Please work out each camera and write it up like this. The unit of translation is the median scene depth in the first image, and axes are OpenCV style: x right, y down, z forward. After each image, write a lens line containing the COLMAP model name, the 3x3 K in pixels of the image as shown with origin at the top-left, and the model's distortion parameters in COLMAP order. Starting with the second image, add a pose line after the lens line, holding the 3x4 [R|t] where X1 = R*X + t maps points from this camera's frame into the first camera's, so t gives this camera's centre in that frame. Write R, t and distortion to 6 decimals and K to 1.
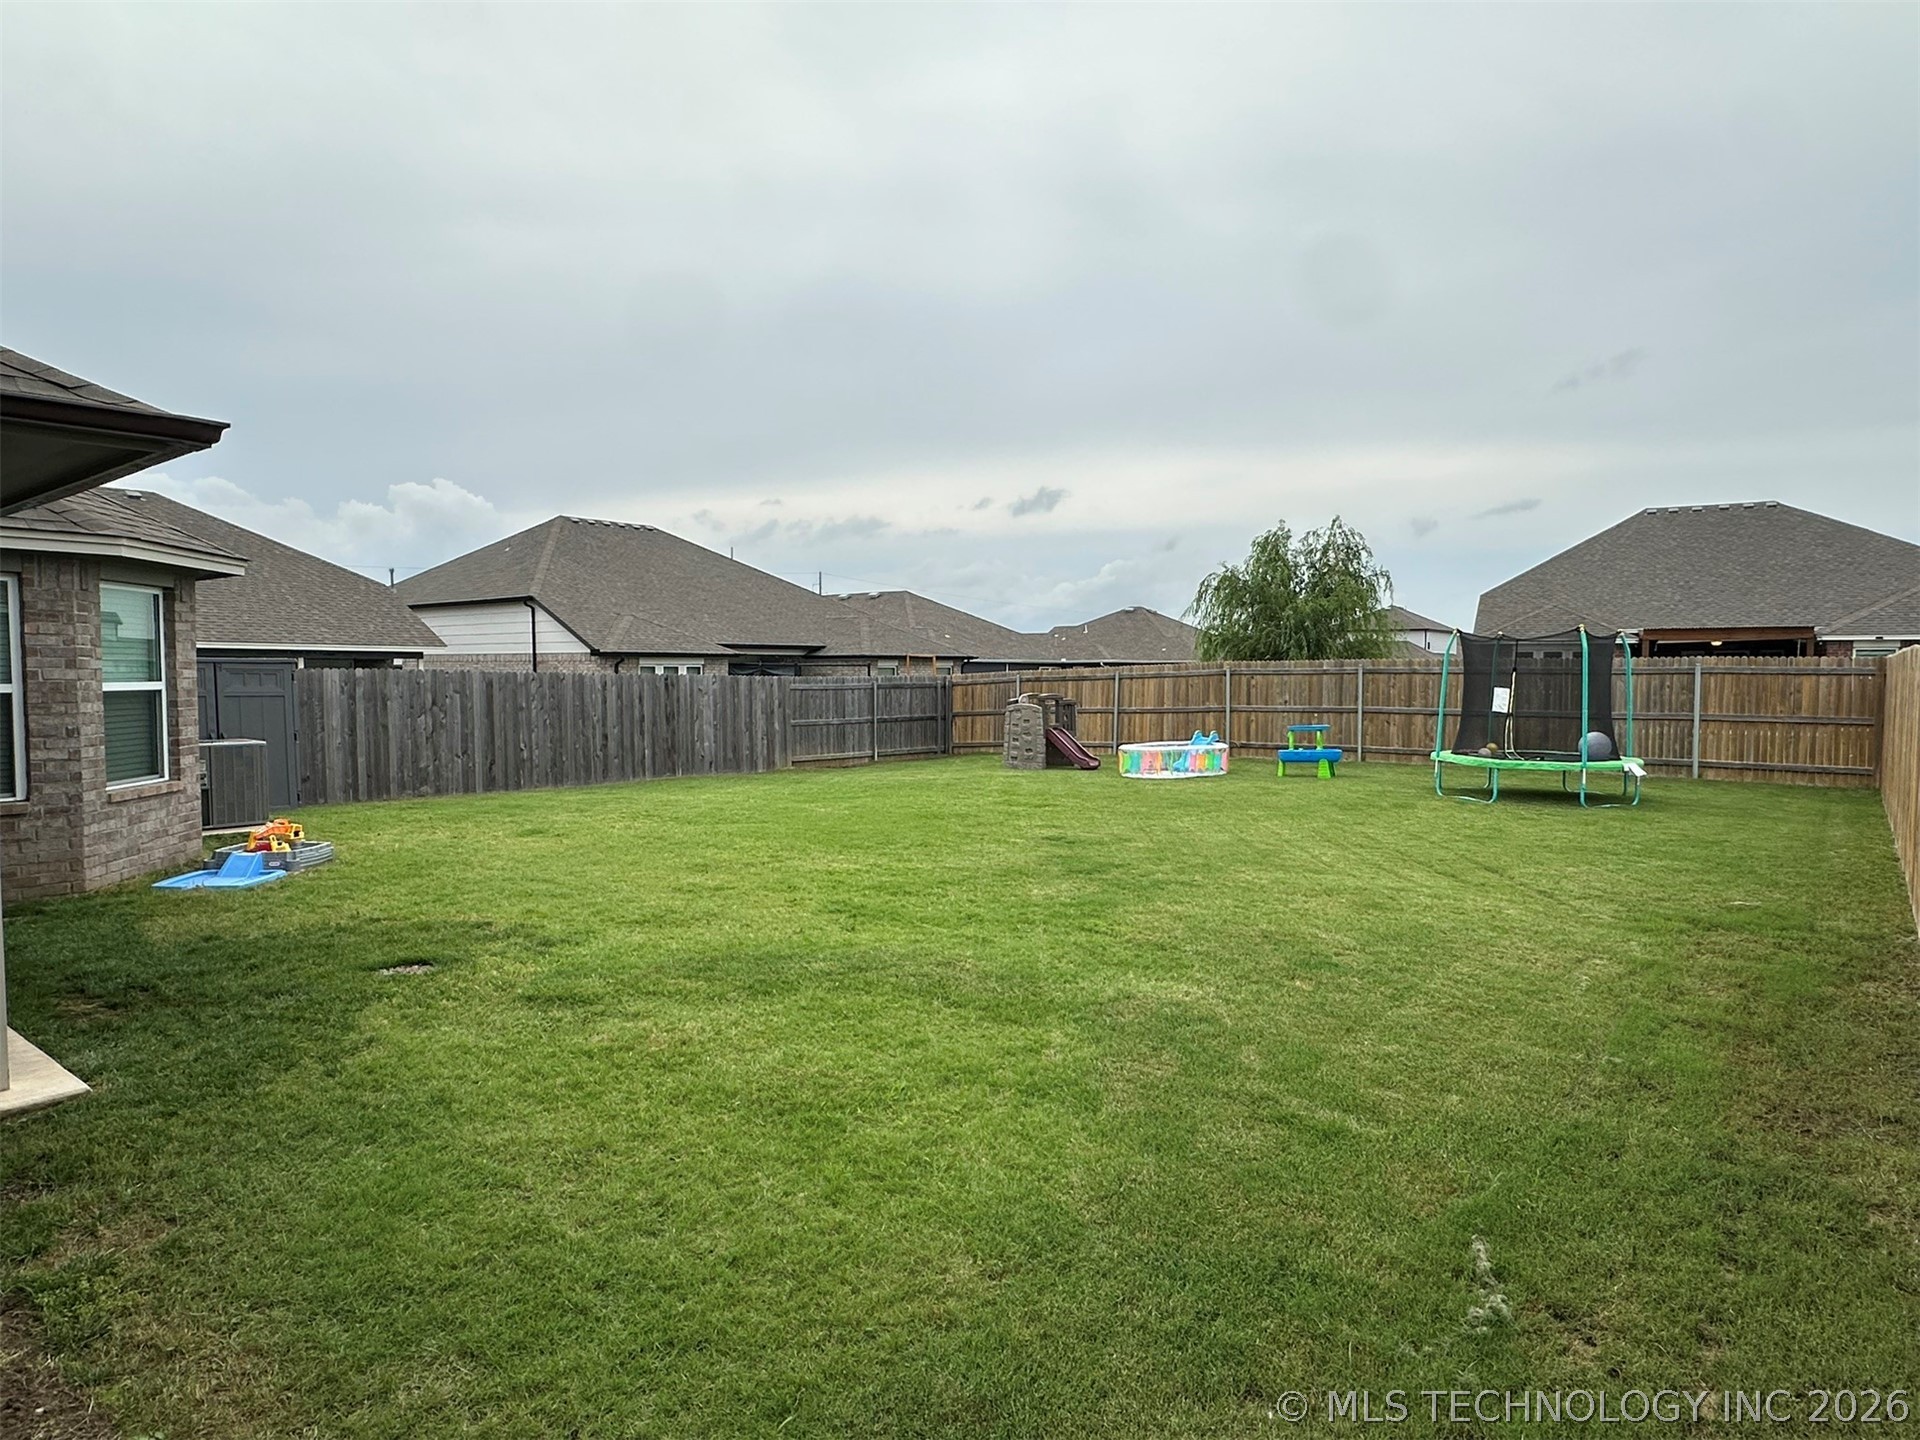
lens RADIAL K [[1100.3, 0, 960.0], [0, 1100.3, 720.0], [0, 0, 1]] dist [0.002811, 0.000510]
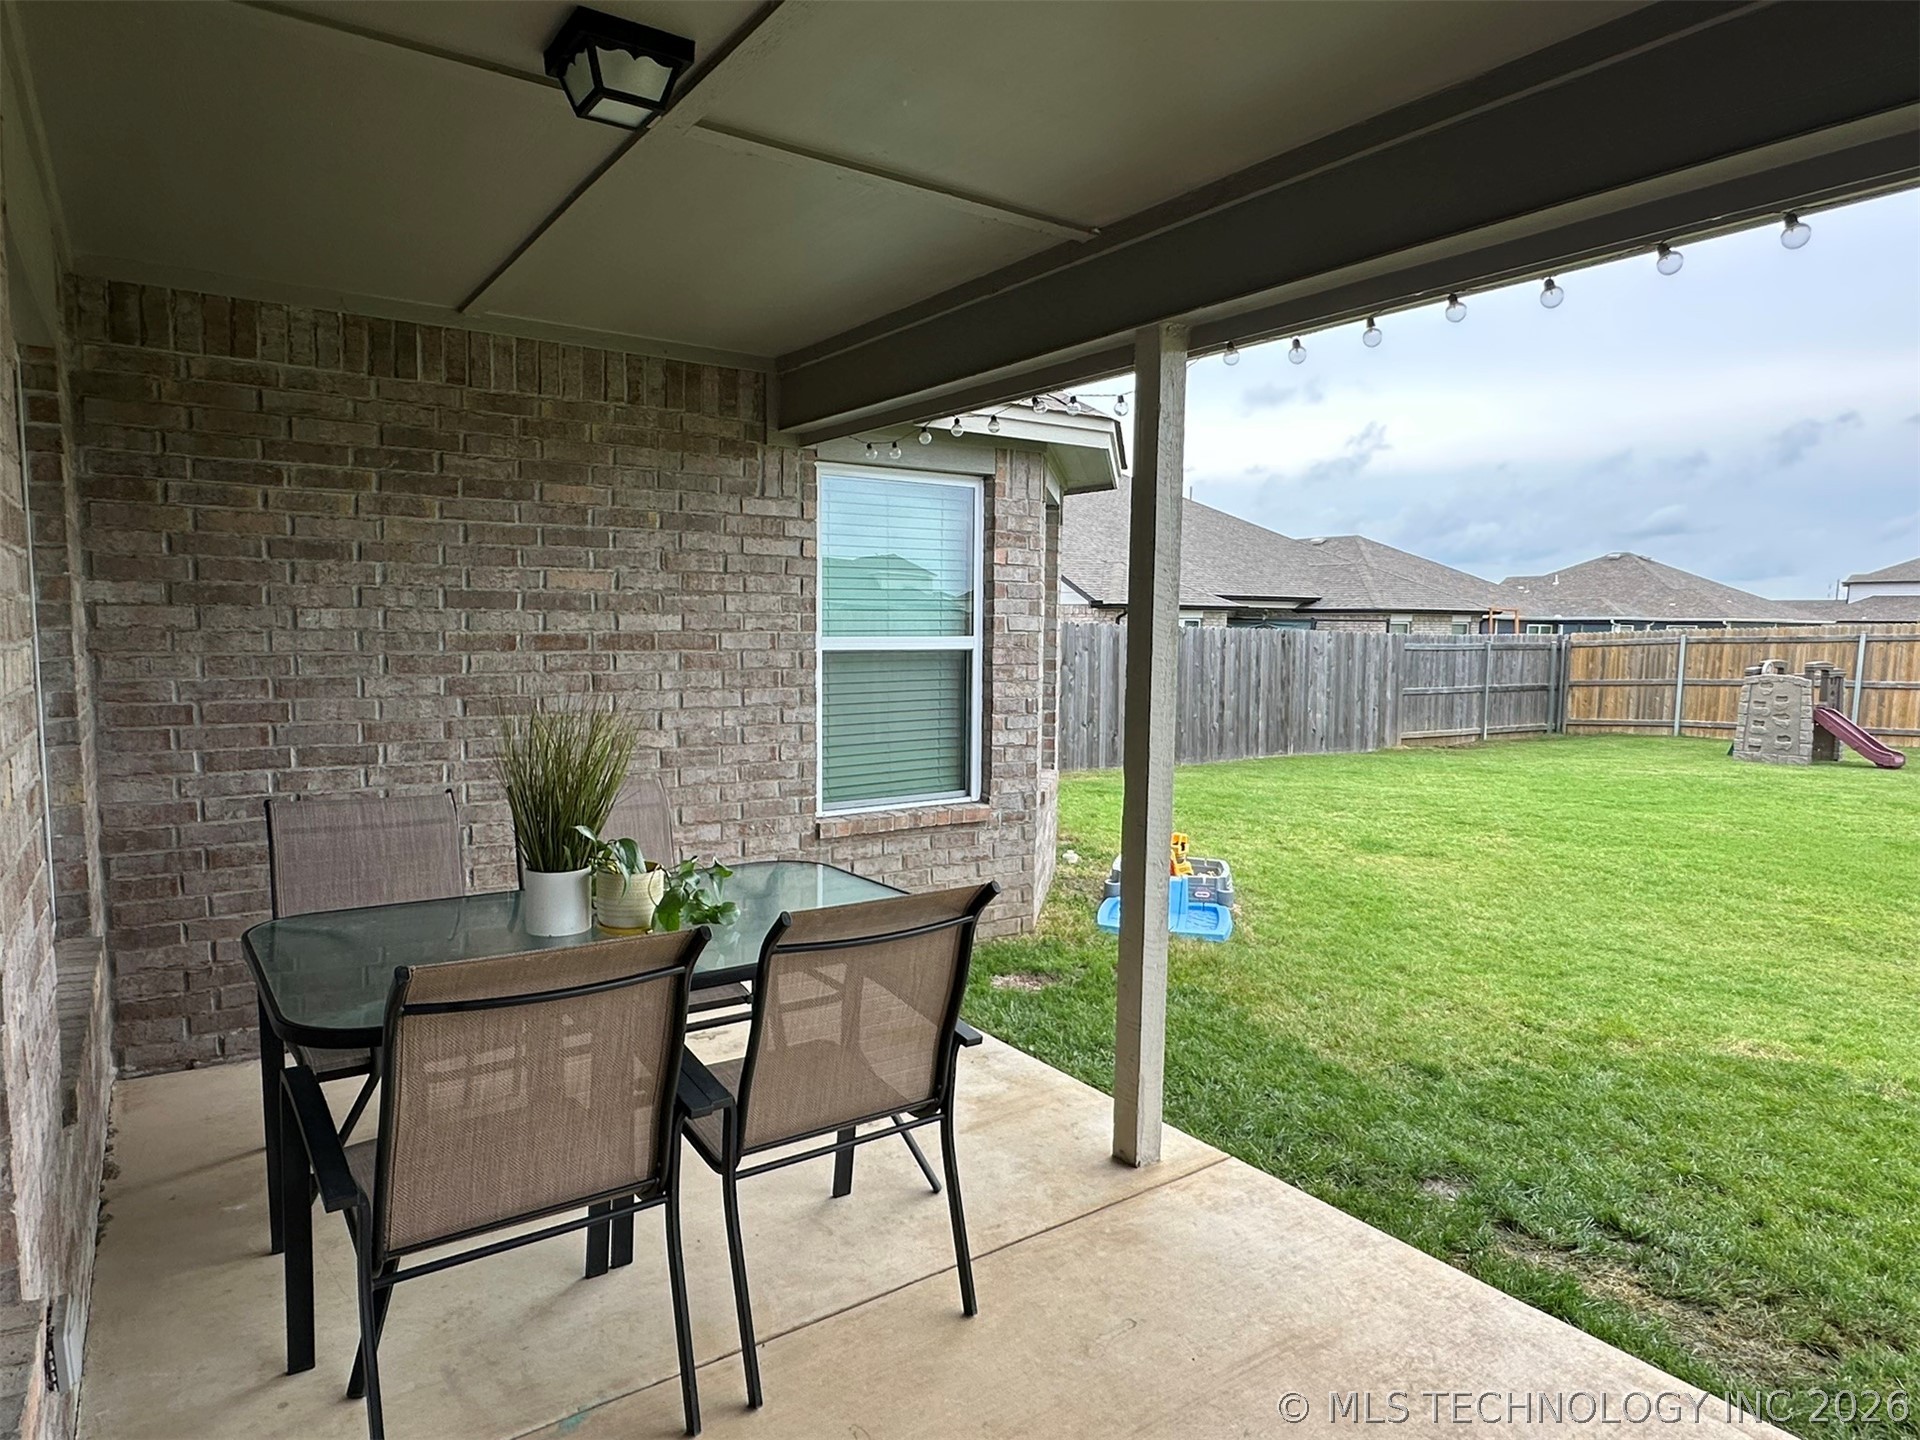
lens RADIAL K [[1140.9, 0, 960.0], [0, 1140.9, 720.0], [0, 0, 1]] dist [0.000557, 0.000351]
pose [[0.958776, 0.032484, -0.282301, -0.238251], [-0.021947, 0.998942, 0.040408, -0.003146], [0.283315, -0.032547, 0.958475, 0.108043]]
